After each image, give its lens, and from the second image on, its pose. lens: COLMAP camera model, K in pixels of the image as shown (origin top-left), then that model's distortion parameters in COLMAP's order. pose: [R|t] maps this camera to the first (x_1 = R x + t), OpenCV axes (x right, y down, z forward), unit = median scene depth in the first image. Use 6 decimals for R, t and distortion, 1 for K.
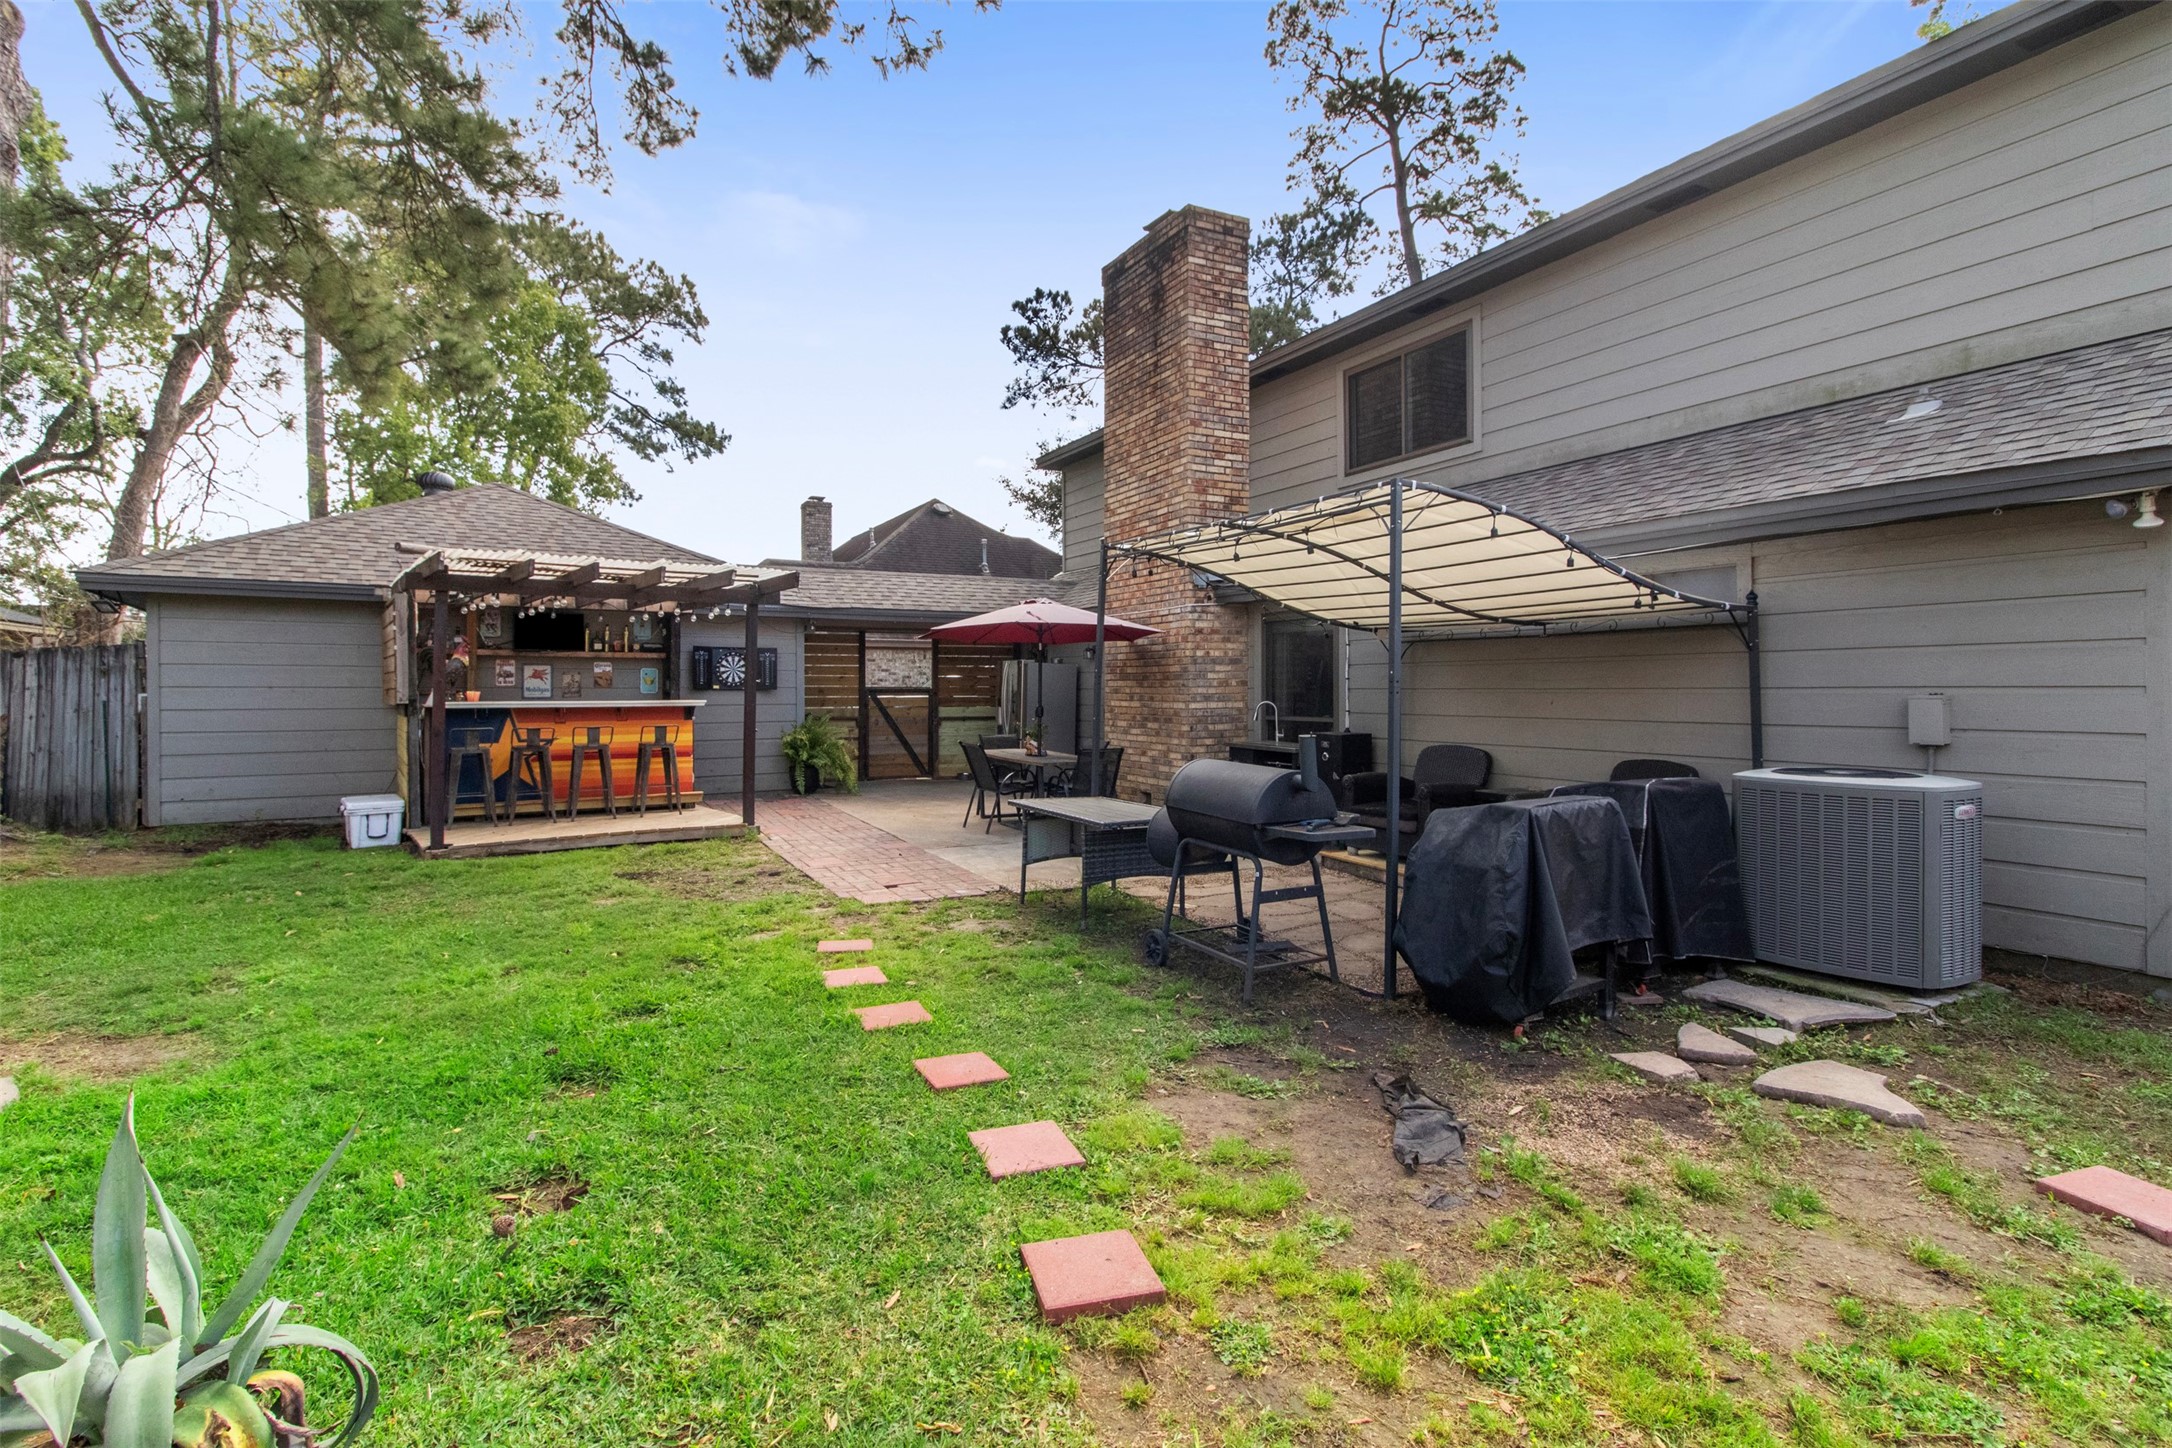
lens RADIAL K [[1067.2, 0, 1071.1], [0, 1067.2, 714.6], [0, 0, 1]] dist [0.000656, 0.001905]
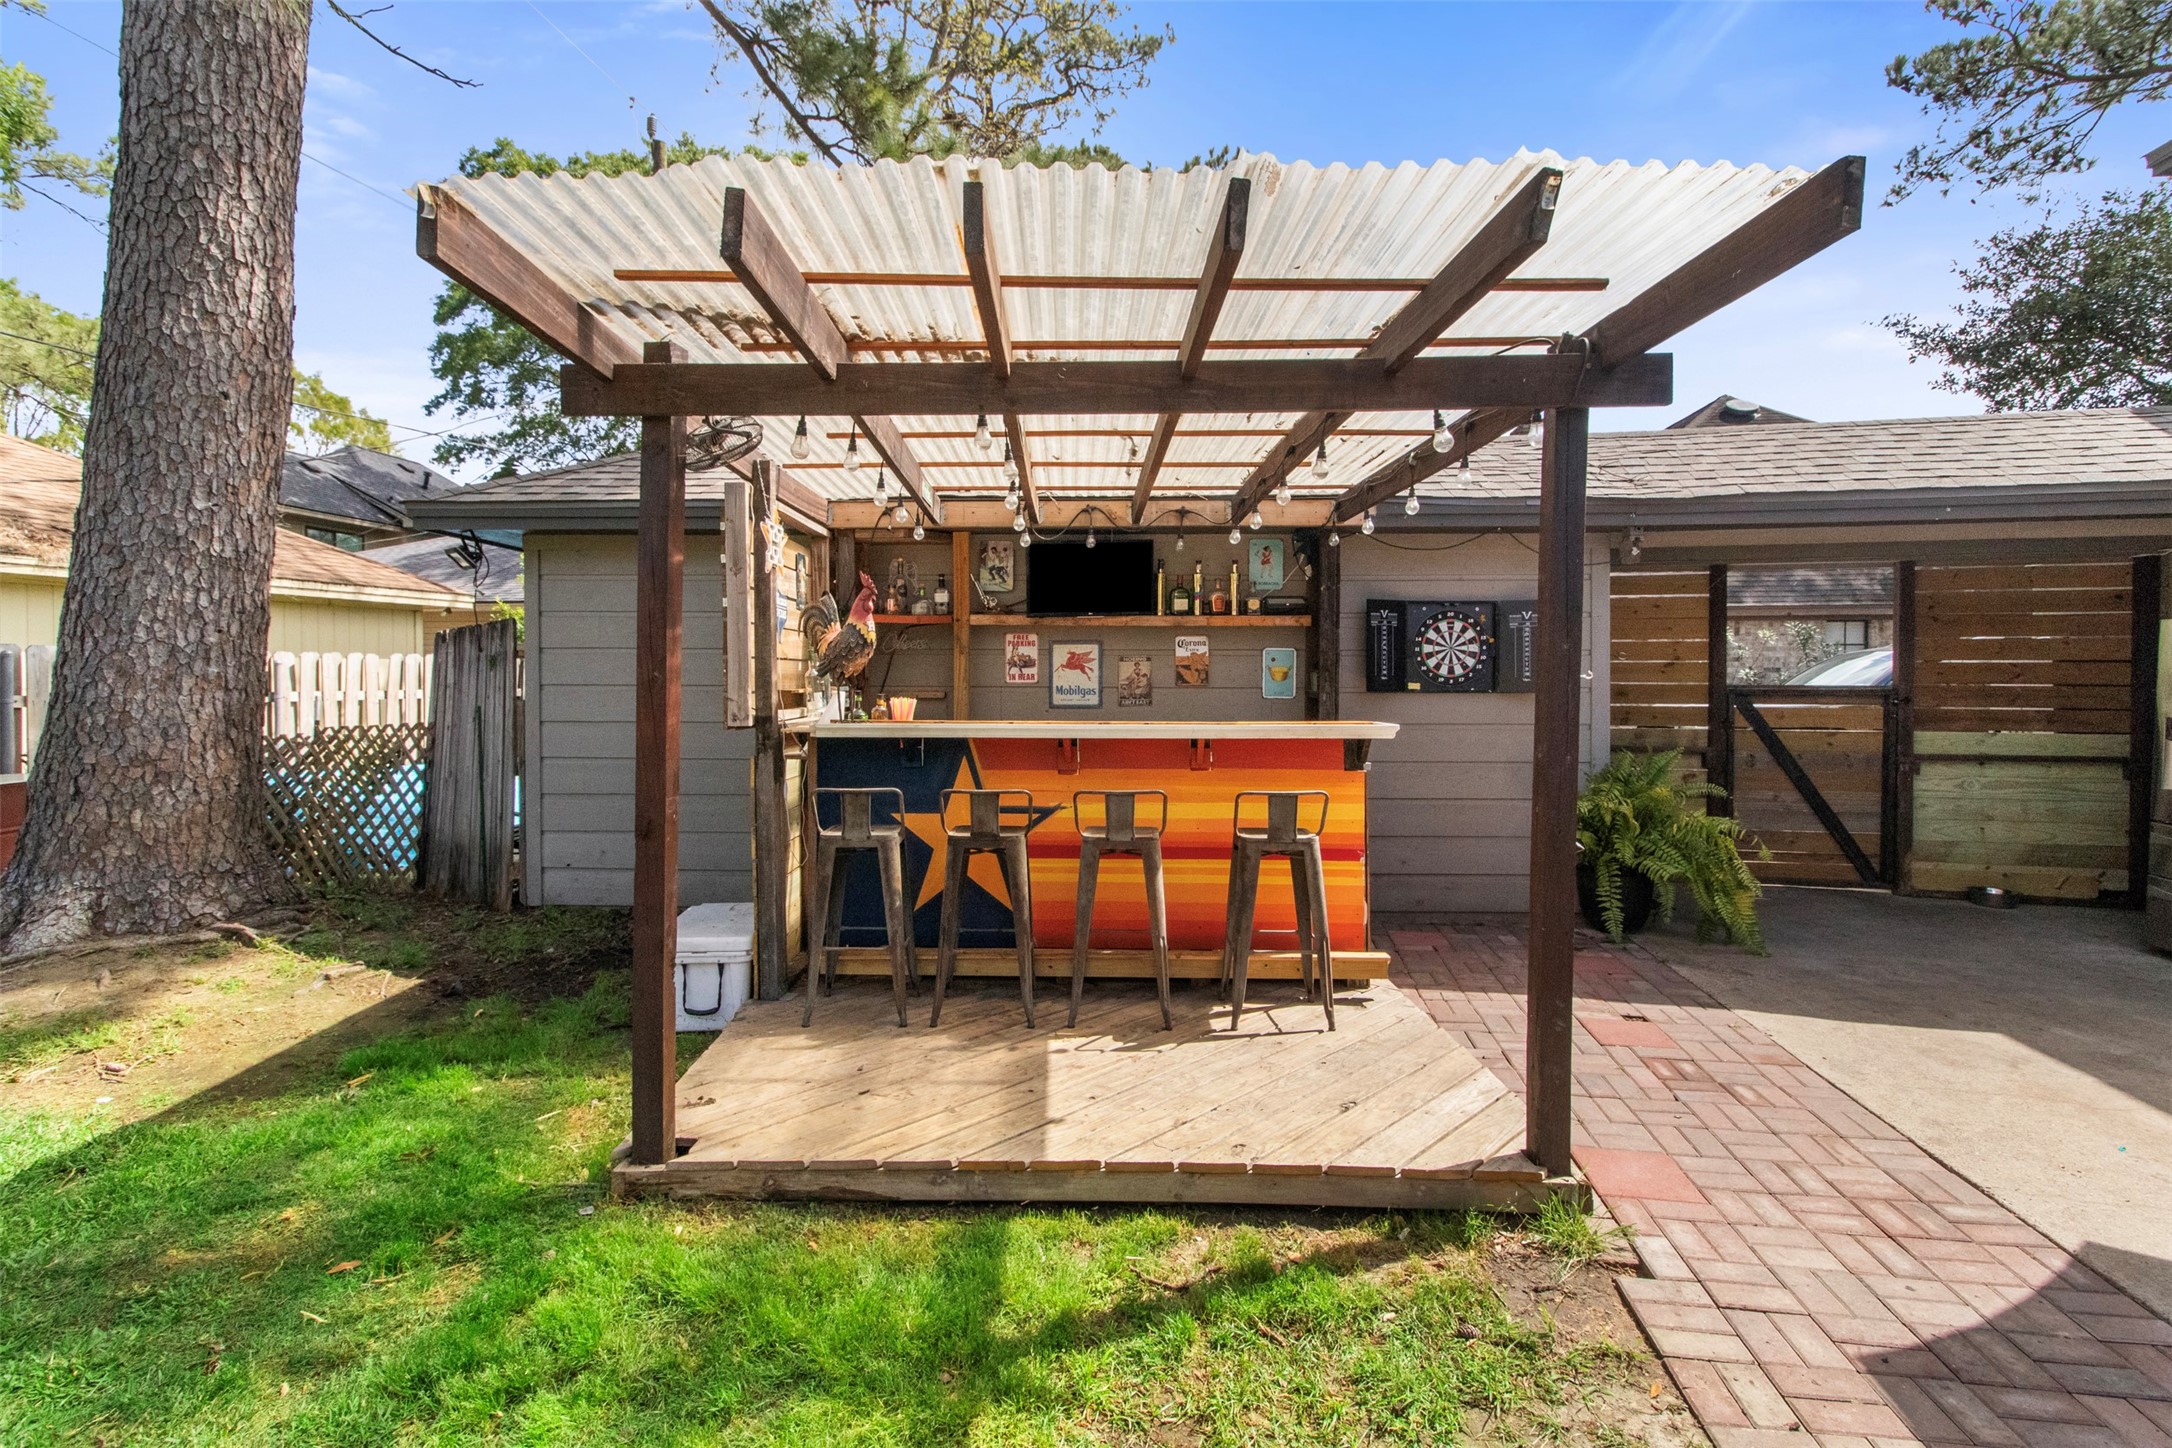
lens RADIAL K [[1067.2, 0, 1088.9], [0, 1067.2, 702.8], [0, 0, 1]] dist [0.000656, 0.001905]
pose [[0.829737, 0.012666, -0.558011, -0.198440], [-0.013694, 0.999904, 0.002335, -0.018438], [0.557987, 0.005704, 0.829830, 0.558587]]
